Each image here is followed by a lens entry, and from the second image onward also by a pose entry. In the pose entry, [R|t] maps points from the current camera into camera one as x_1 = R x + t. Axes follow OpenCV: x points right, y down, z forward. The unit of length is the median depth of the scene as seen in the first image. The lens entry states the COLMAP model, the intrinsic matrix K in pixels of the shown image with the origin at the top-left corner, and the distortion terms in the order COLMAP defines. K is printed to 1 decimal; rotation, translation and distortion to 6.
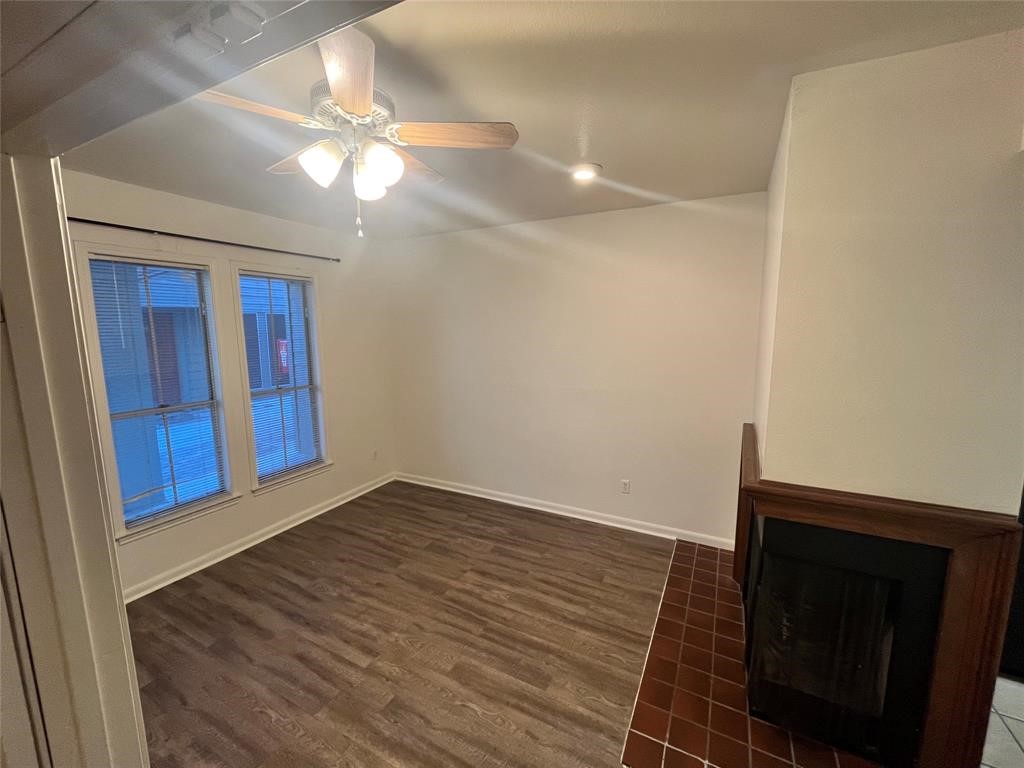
lens RADIAL K [[414.3, 0, 515.9], [0, 414.3, 384.1], [0, 0, 1]] dist [0.001599, 0.000293]
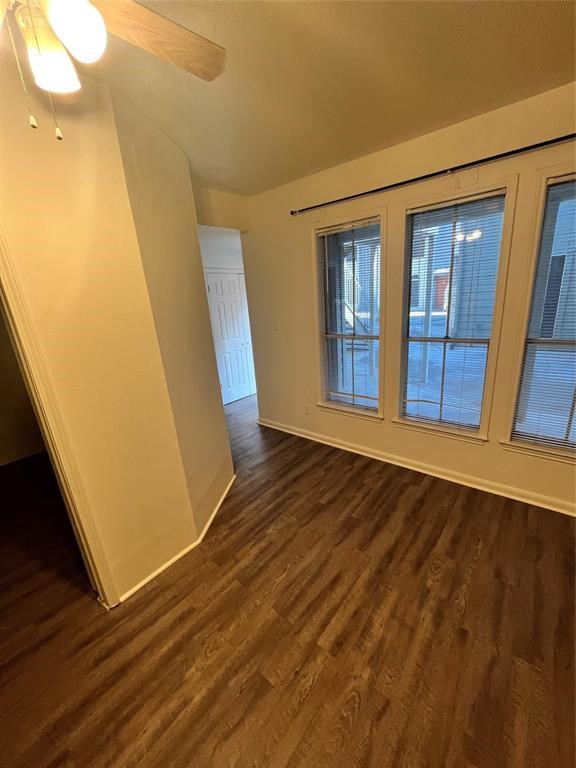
lens RADIAL K [[310.7, 0, 290.4], [0, 310.7, 386.0], [0, 0, 1]] dist [0.001599, 0.000293]
pose [[-0.204925, 0.296500, -0.932788, 0.118680], [-0.065632, 0.946706, 0.315342, -0.077497], [0.976575, 0.125842, -0.174544, 0.872467]]
